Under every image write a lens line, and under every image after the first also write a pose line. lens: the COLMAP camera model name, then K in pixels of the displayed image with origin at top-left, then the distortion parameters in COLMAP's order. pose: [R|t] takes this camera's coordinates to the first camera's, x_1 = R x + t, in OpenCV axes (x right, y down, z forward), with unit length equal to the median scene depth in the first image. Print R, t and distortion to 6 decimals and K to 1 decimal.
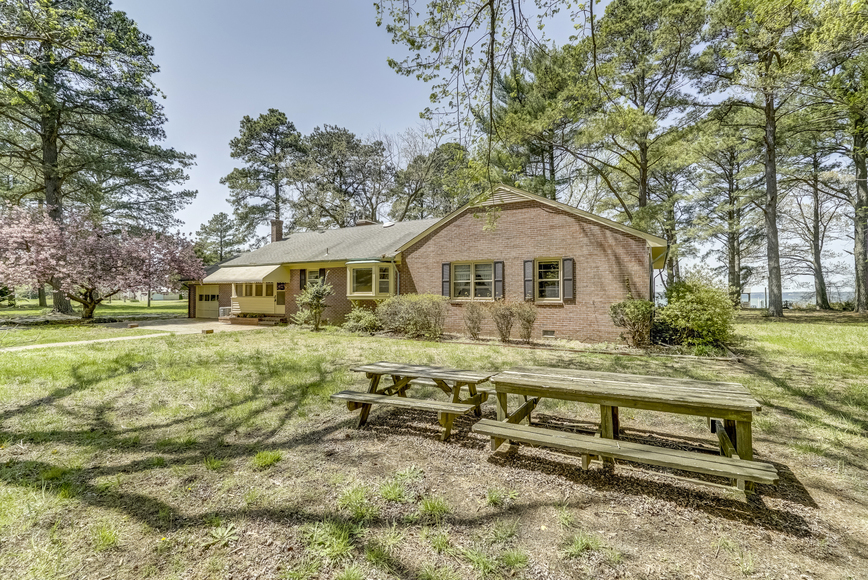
lens RADIAL K [[406.9, 0, 435.0], [0, 406.9, 283.8], [0, 0, 1]] dist [0.000800, 0.000060]
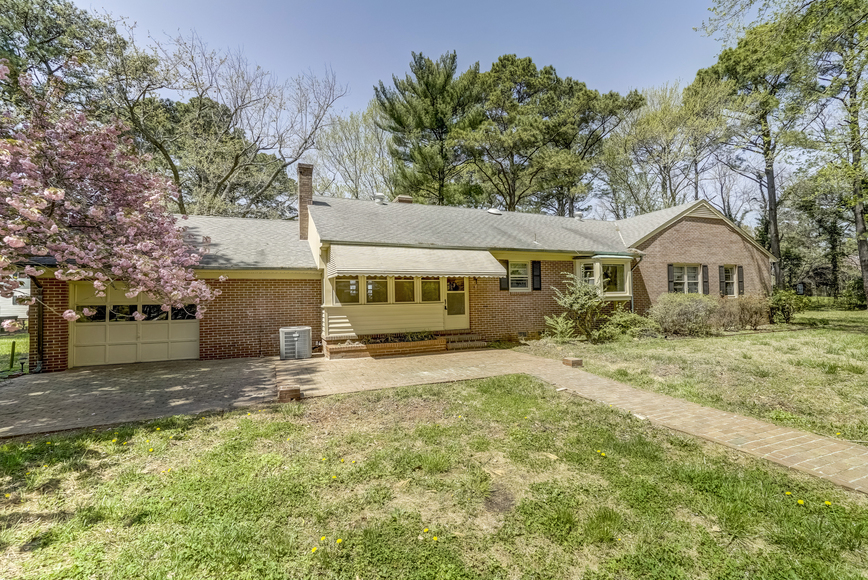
lens RADIAL K [[406.9, 0, 435.0], [0, 406.9, 283.8], [0, 0, 1]] dist [0.000800, 0.000060]
pose [[0.597868, 0.007045, 0.801564, -1.085117], [-0.007740, 0.999965, -0.003017, 0.007939], [-0.801557, -0.004400, 0.597902, 0.782277]]
